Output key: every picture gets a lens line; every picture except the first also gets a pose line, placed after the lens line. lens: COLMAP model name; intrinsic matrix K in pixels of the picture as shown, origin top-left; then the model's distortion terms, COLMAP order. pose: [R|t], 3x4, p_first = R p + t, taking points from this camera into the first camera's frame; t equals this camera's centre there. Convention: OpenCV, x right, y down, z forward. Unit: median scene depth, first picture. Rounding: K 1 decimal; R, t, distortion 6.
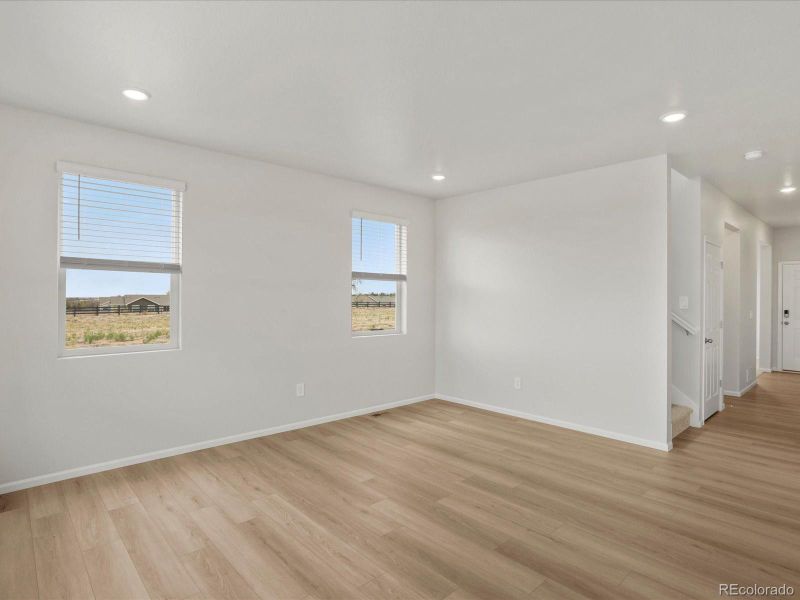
lens RADIAL K [[447.6, 0, 407.4], [0, 447.6, 298.1], [0, 0, 1]] dist [-0.004629, 0.003854]
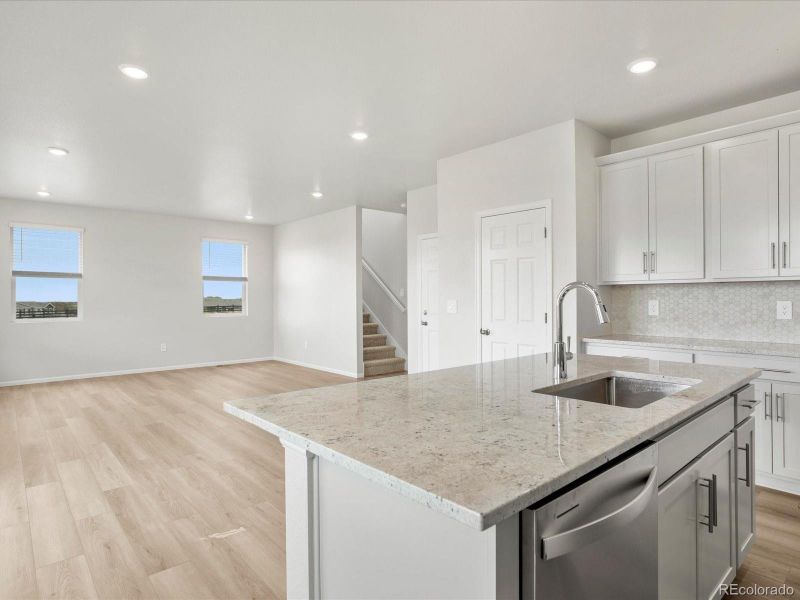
lens RADIAL K [[447.6, 0, 401.4], [0, 447.6, 301.1], [0, 0, 1]] dist [-0.004629, 0.003854]
pose [[0.999497, -0.006692, -0.030985, 0.708206], [0.006769, 0.999974, 0.002395, 0.033486], [0.030968, -0.002604, 0.999517, -0.647394]]
